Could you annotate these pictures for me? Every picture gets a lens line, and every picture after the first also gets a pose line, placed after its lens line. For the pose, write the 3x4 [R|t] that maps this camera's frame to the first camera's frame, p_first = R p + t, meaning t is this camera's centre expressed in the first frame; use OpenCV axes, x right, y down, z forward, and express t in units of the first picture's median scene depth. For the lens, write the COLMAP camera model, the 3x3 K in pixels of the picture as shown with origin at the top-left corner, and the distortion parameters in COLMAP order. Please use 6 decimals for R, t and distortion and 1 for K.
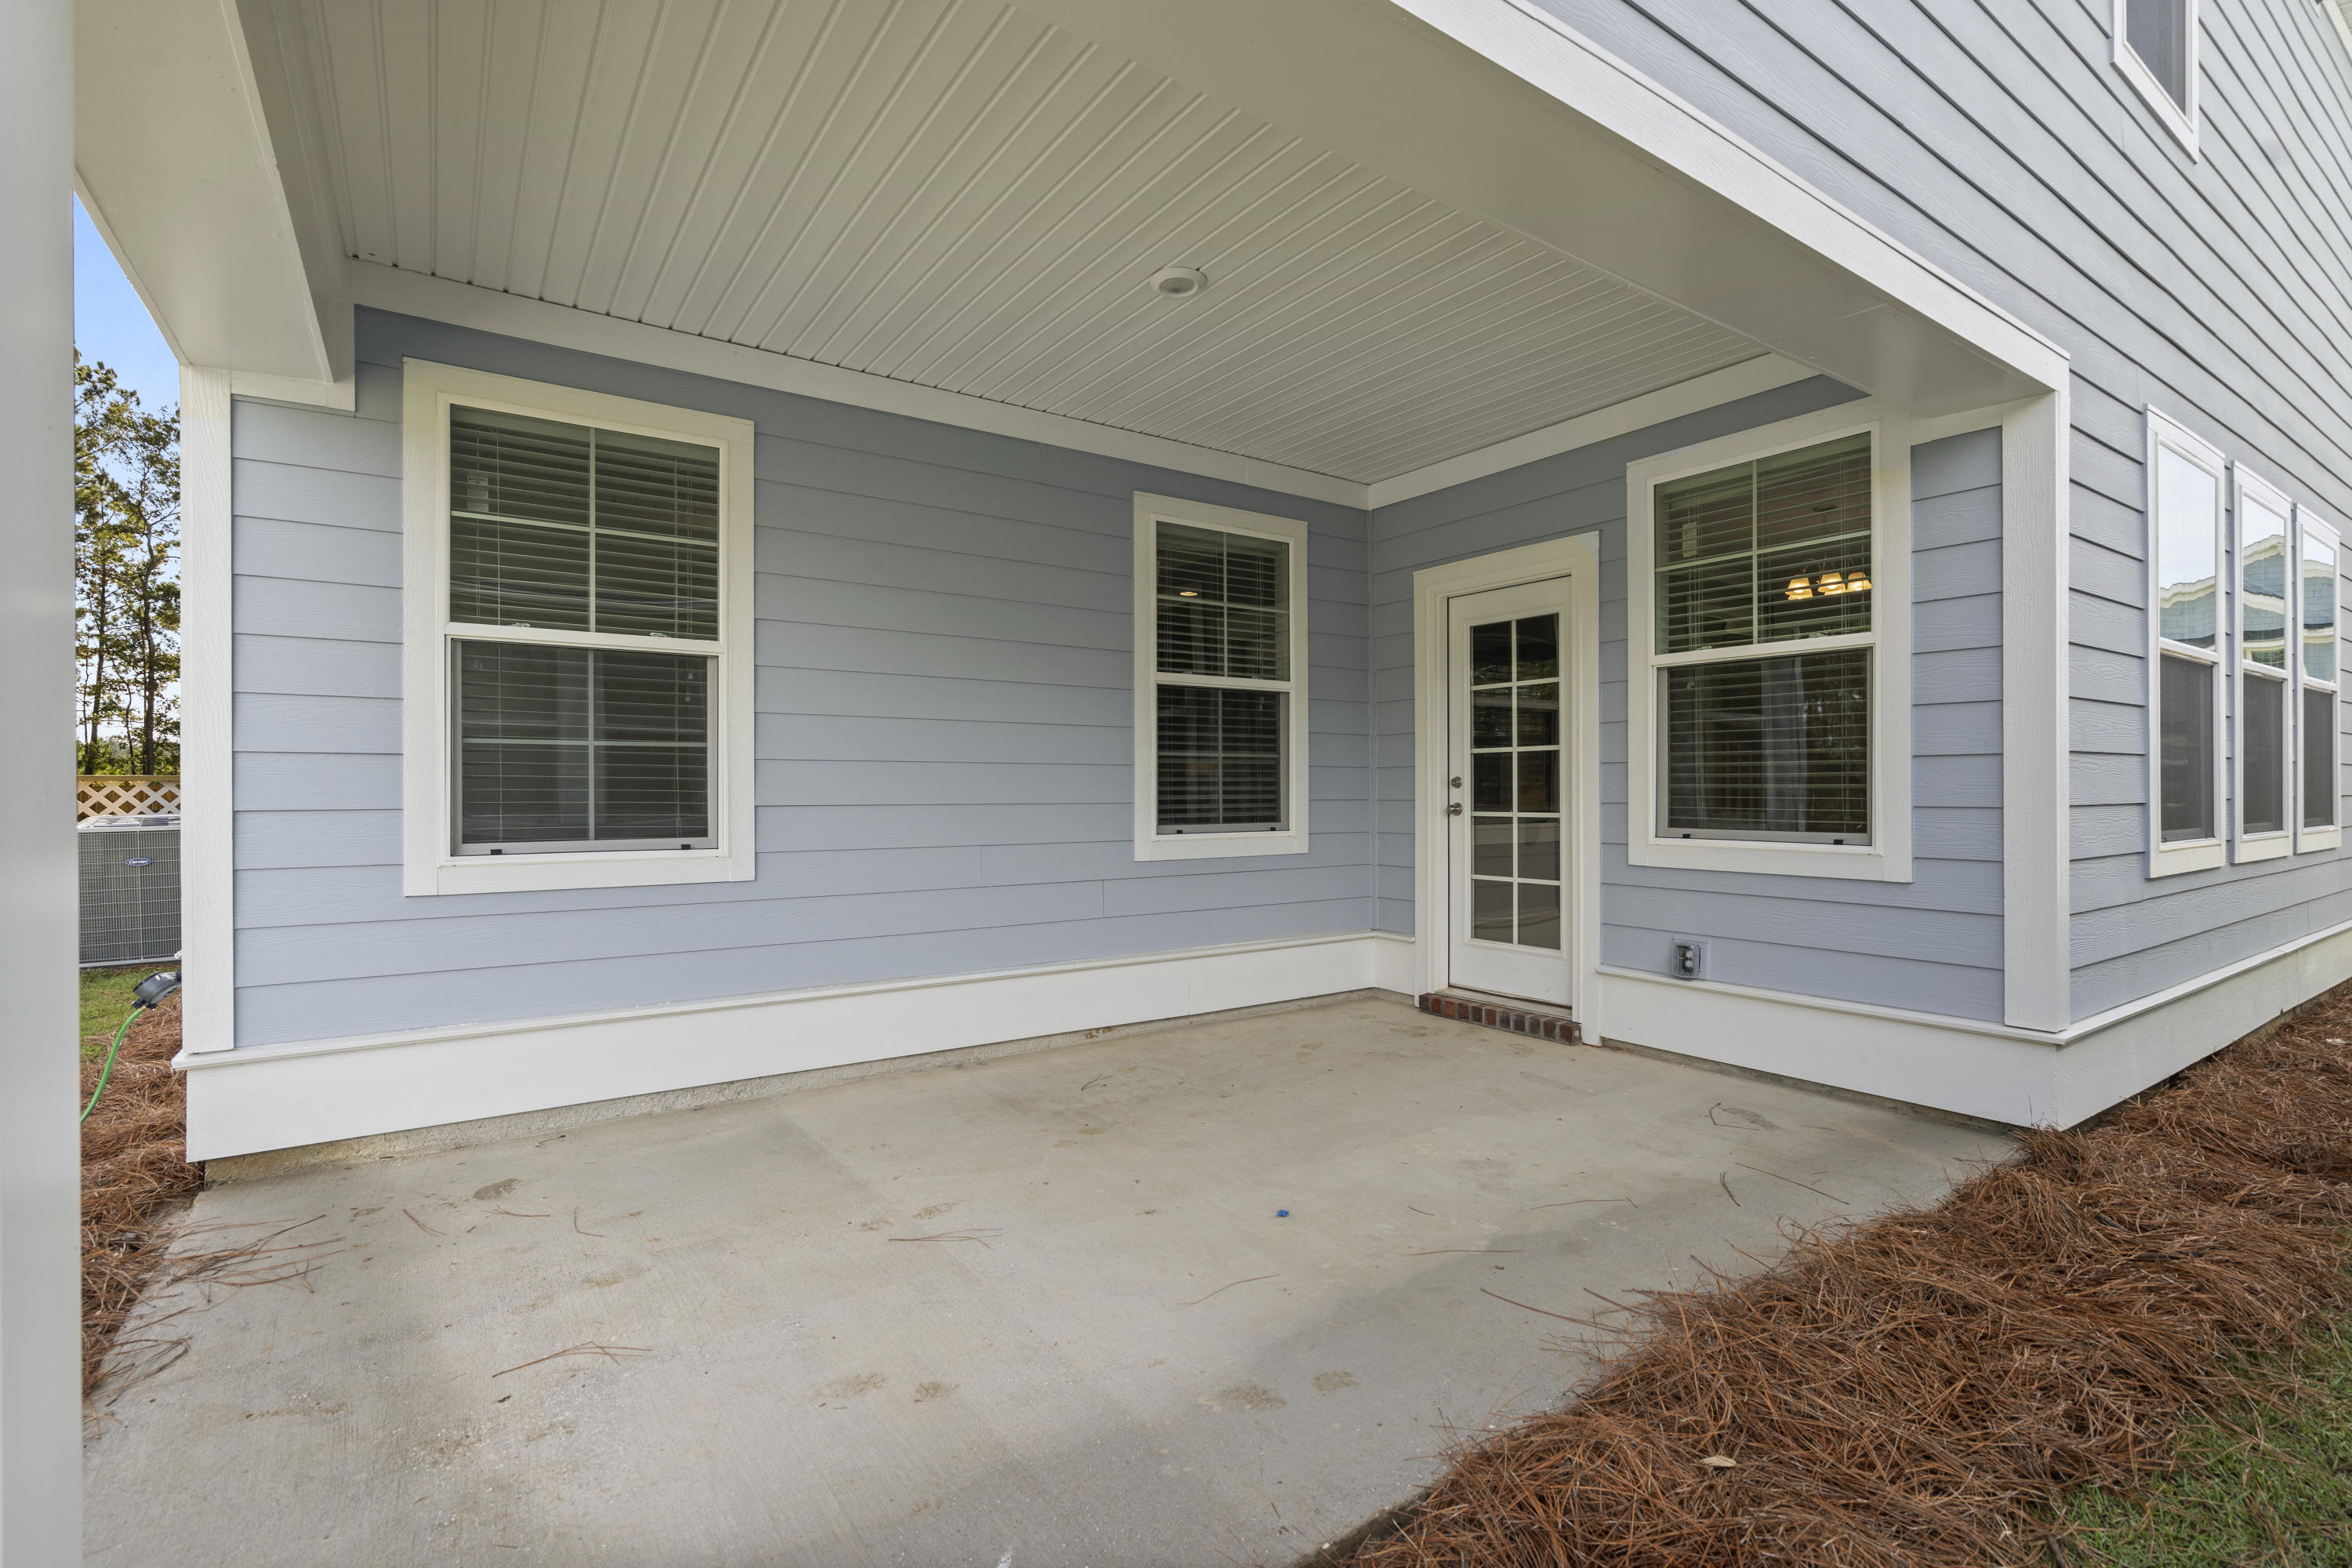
lens RADIAL K [[1065.7, 0, 1172.3], [0, 1065.7, 779.5], [0, 0, 1]] dist [-0.000943, -0.000948]
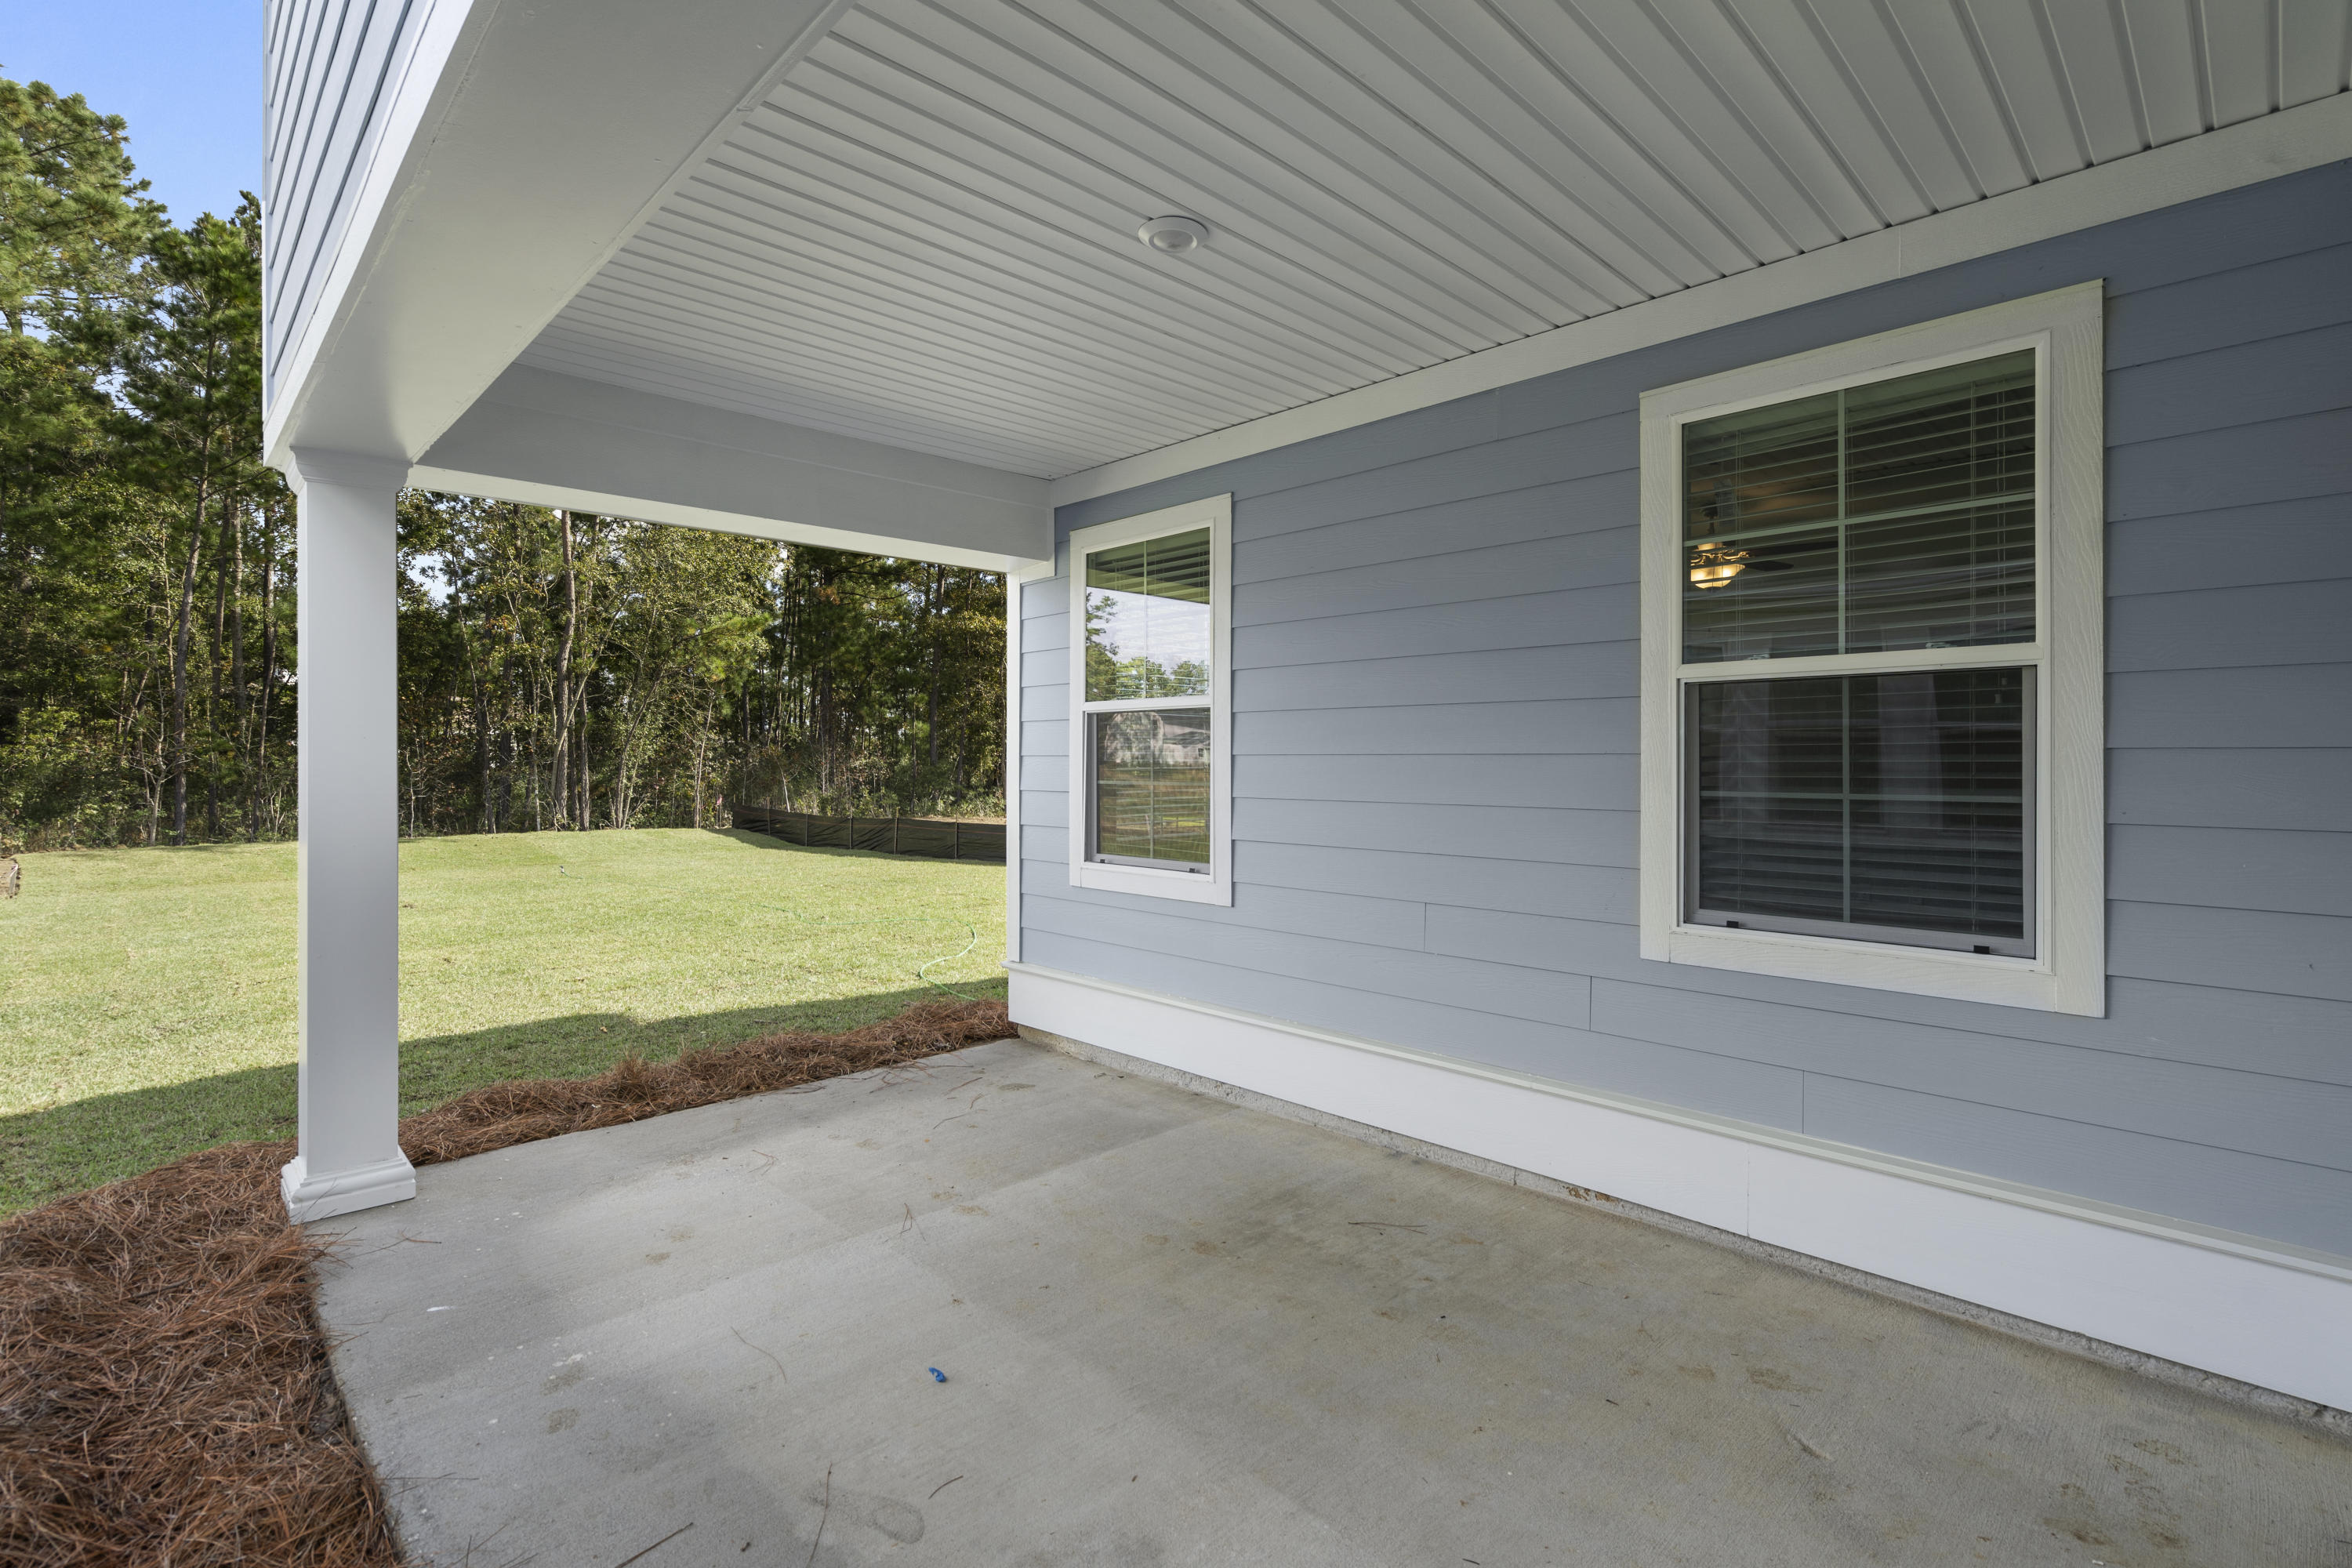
lens RADIAL K [[1078.0, 0, 1182.3], [0, 1078.0, 765.6], [0, 0, 1]] dist [-0.002268, 0.000093]
pose [[0.176532, 0.000192, -0.984295, 0.749019], [-0.000473, 1.000000, 0.000110, -0.055954], [0.984295, 0.000446, 0.176532, 0.801427]]
